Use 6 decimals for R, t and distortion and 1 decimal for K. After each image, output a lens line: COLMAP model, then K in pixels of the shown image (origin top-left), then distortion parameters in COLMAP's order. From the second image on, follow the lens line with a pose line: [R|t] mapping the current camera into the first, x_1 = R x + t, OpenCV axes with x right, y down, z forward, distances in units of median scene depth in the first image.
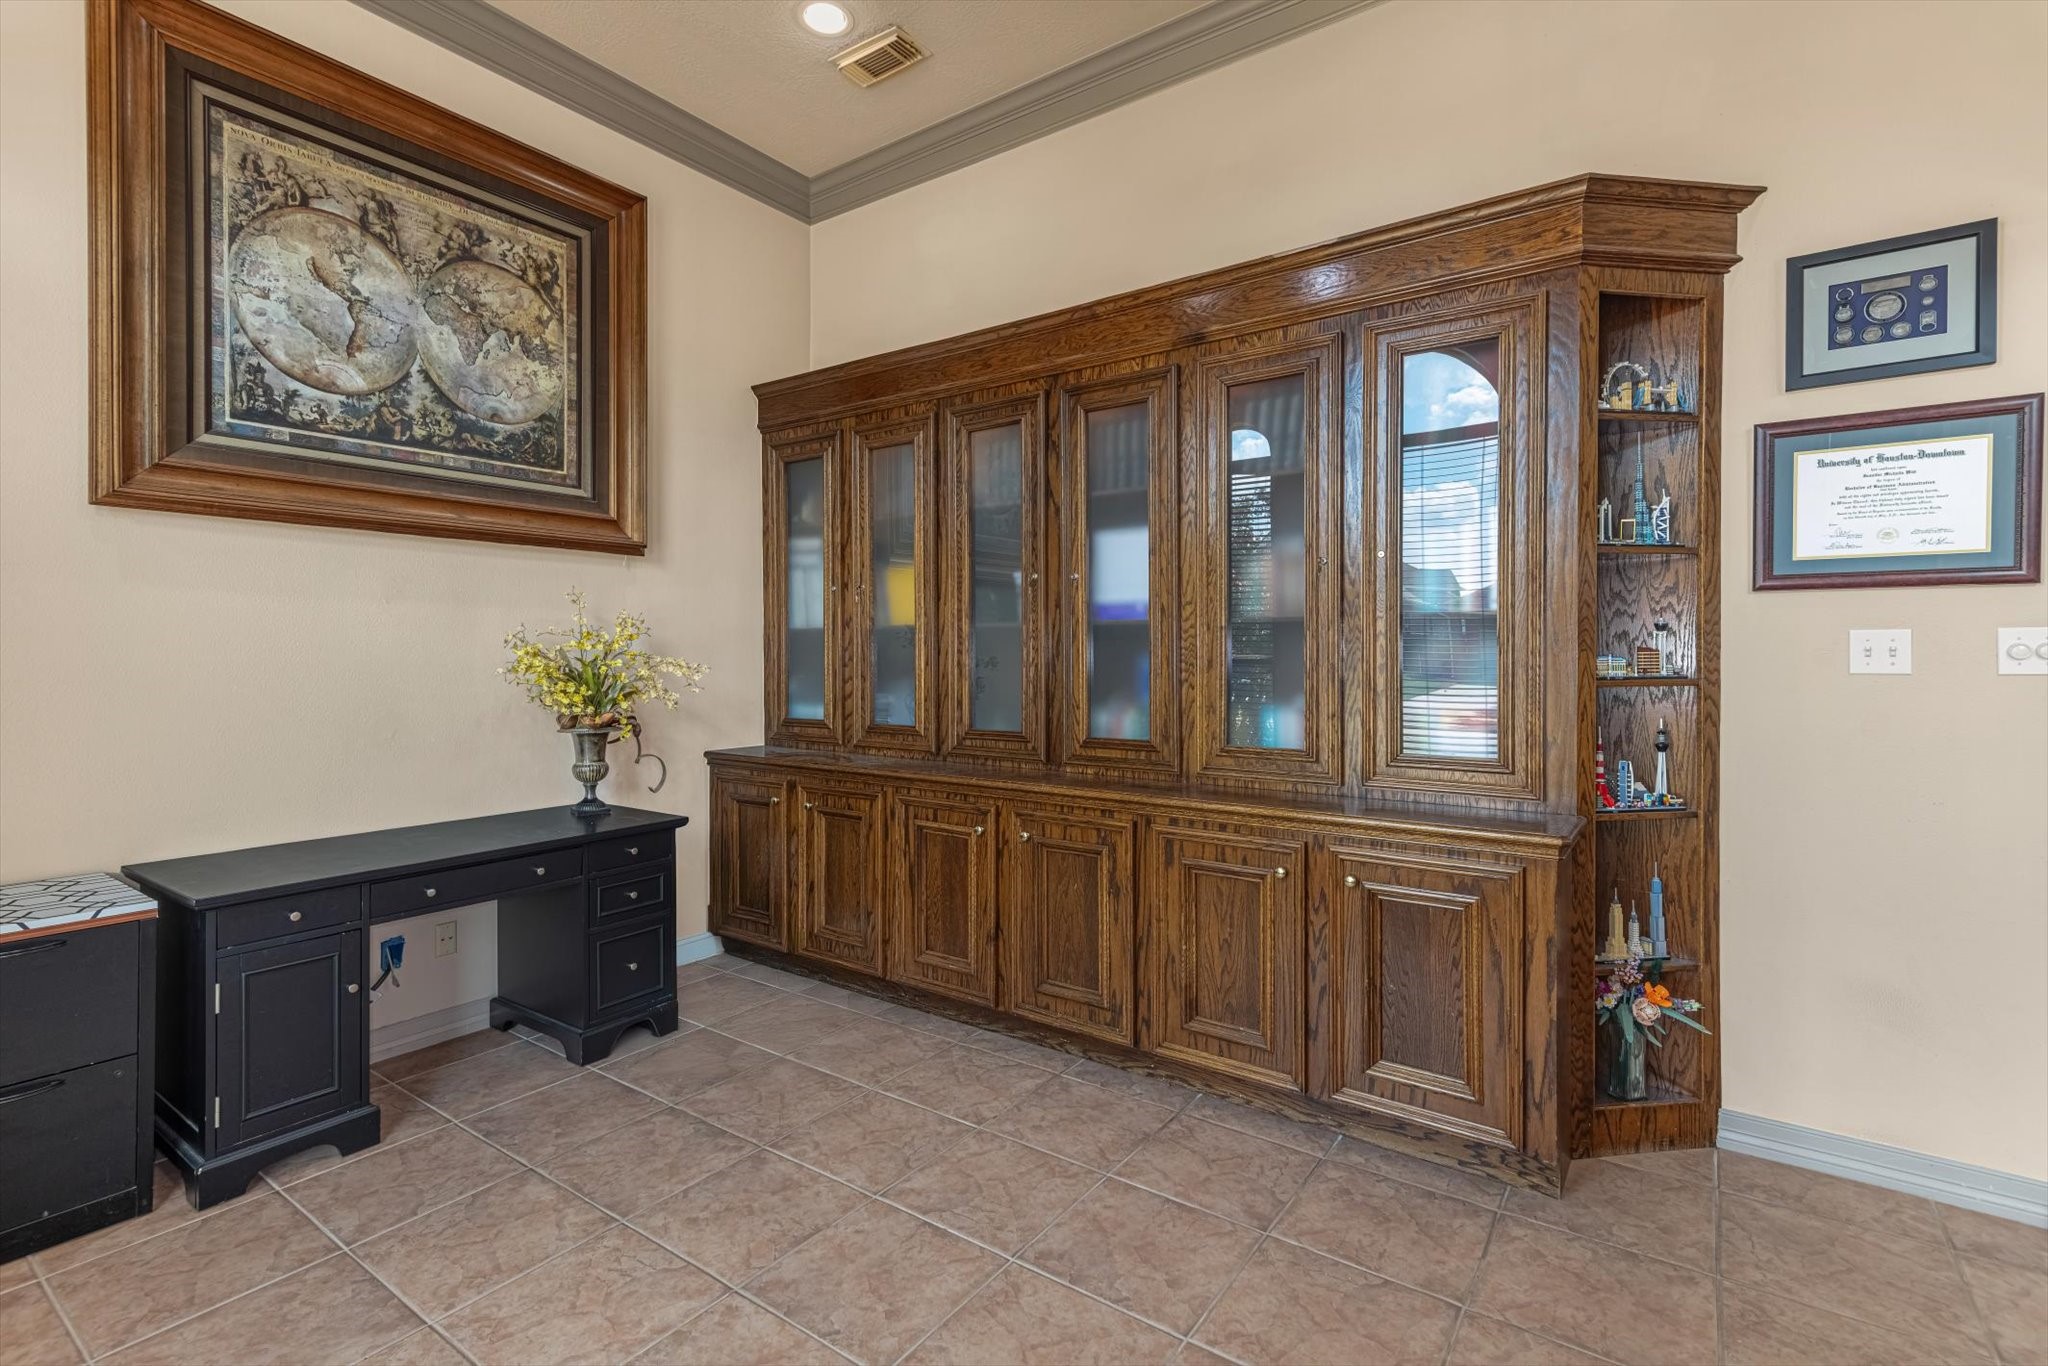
lens RADIAL K [[933.2, 0, 1003.5], [0, 933.2, 658.7], [0, 0, 1]] dist [0.012051, -0.001296]
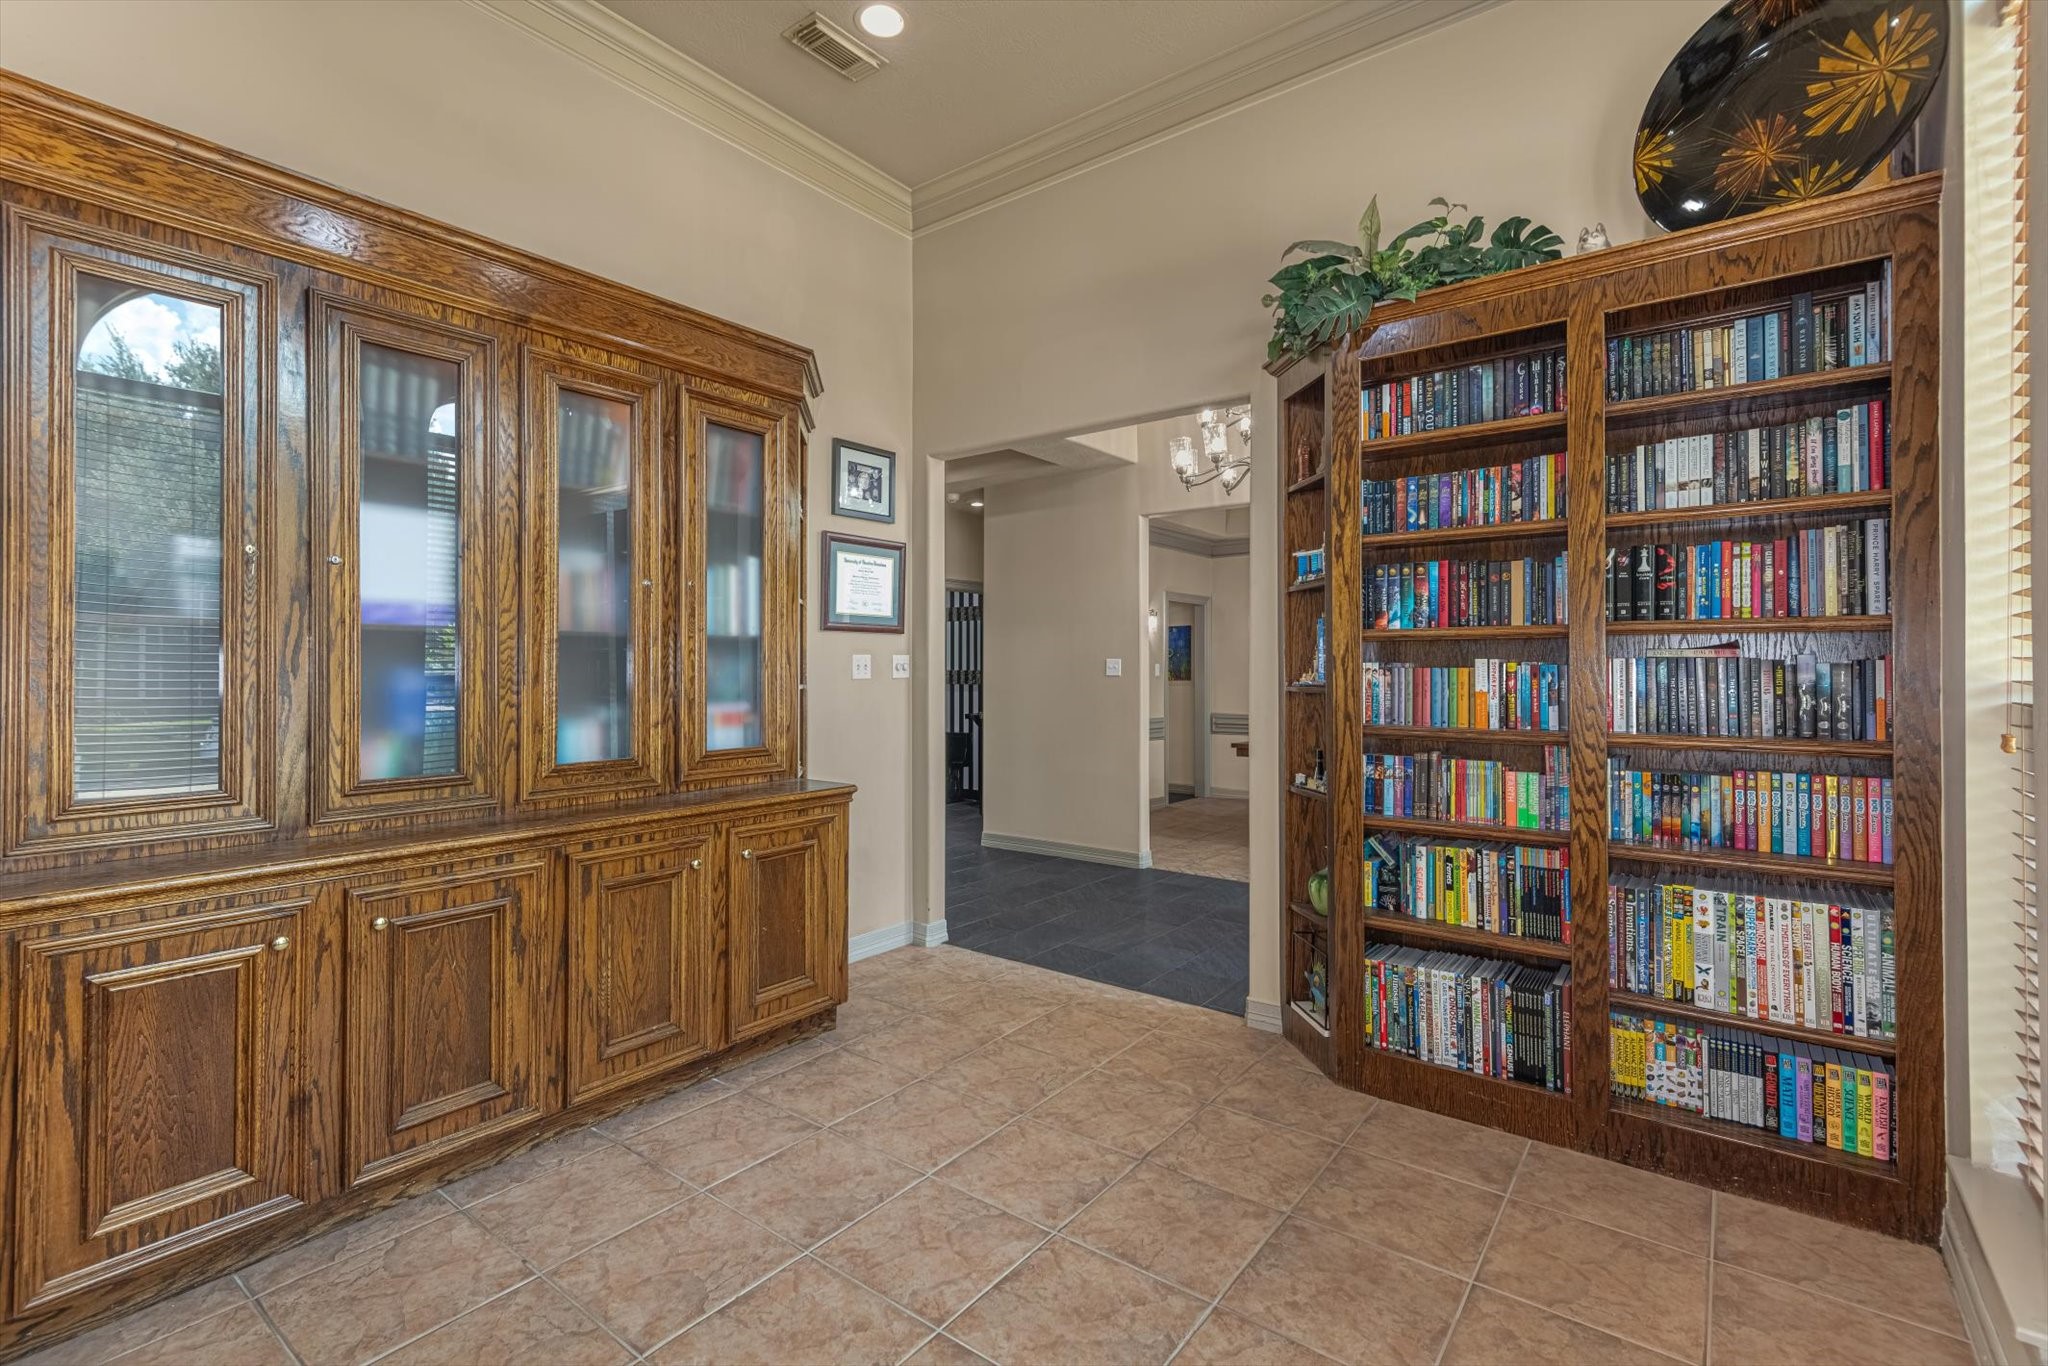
lens RADIAL K [[933.2, 0, 1029.5], [0, 933.2, 668.7], [0, 0, 1]] dist [0.012051, -0.001296]
pose [[0.028071, 0.001576, 0.999605, -0.861249], [0.008888, 0.999959, -0.001826, 0.001563], [-0.999566, 0.008935, 0.028056, 0.609784]]
